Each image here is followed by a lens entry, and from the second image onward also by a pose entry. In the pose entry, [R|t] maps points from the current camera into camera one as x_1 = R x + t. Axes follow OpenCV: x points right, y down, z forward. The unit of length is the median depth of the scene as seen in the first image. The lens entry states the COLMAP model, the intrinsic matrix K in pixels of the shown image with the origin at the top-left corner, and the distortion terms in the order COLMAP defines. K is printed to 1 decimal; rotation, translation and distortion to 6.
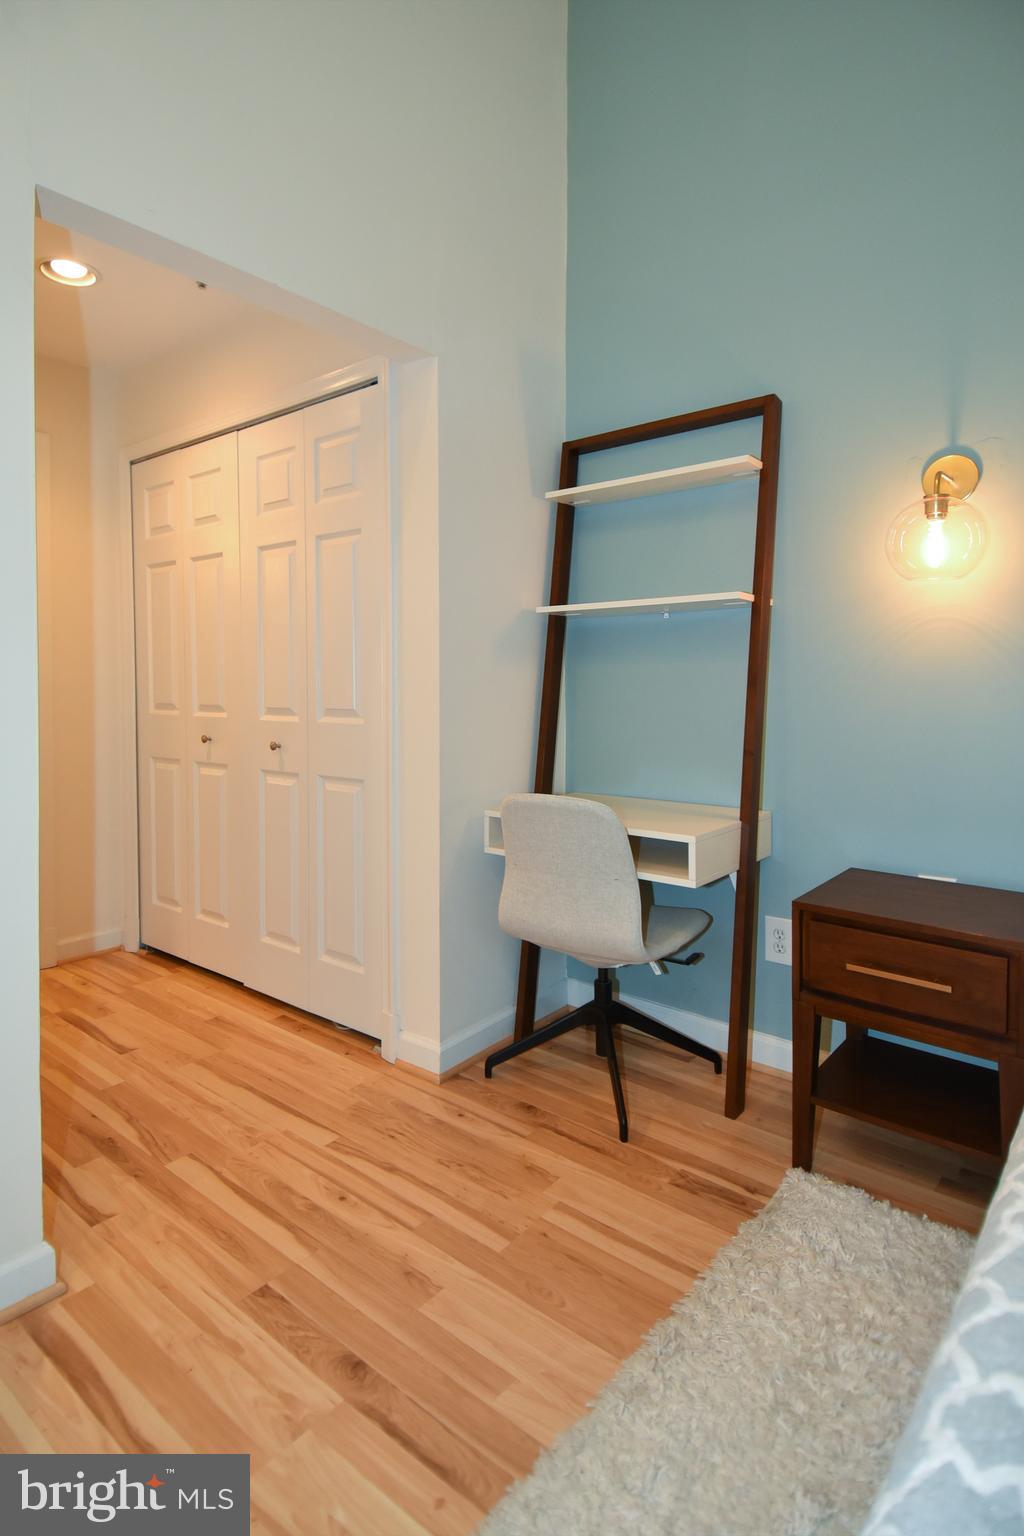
lens RADIAL K [[822.9, 0, 491.3], [0, 822.9, 681.1], [0, 0, 1]] dist [0.040432, -0.040407]
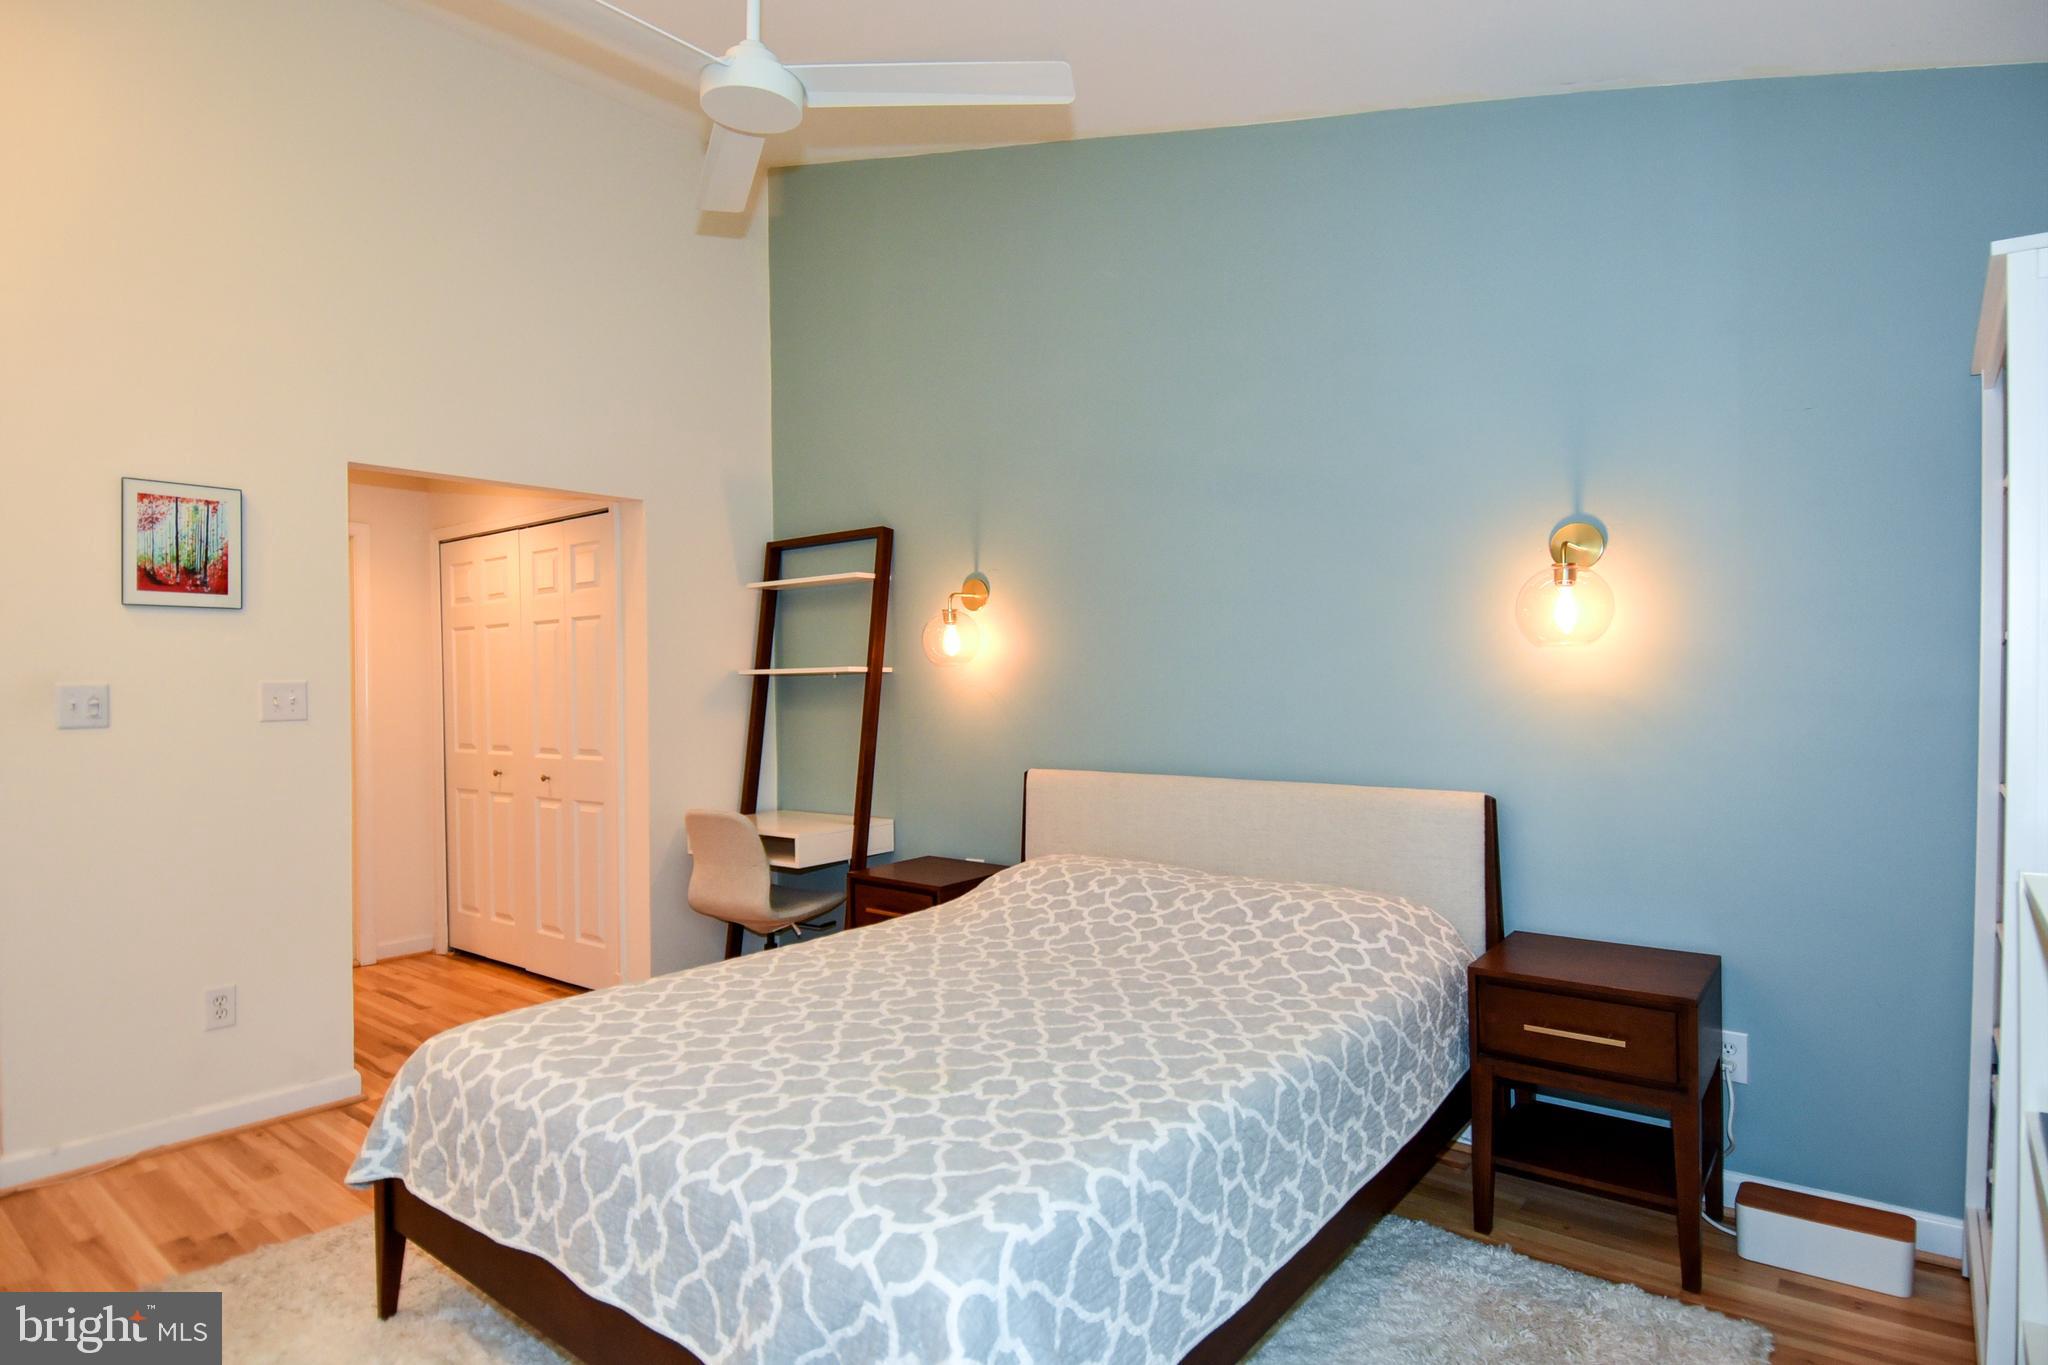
lens RADIAL K [[1106.6, 0, 1034.1], [0, 1106.6, 666.7], [0, 0, 1]] dist [0.039025, -0.050933]
pose [[0.999534, -0.010040, 0.028815, 0.457094], [0.010561, 0.999783, -0.017970, -0.055920], [-0.028628, 0.018266, 0.999423, -0.766740]]
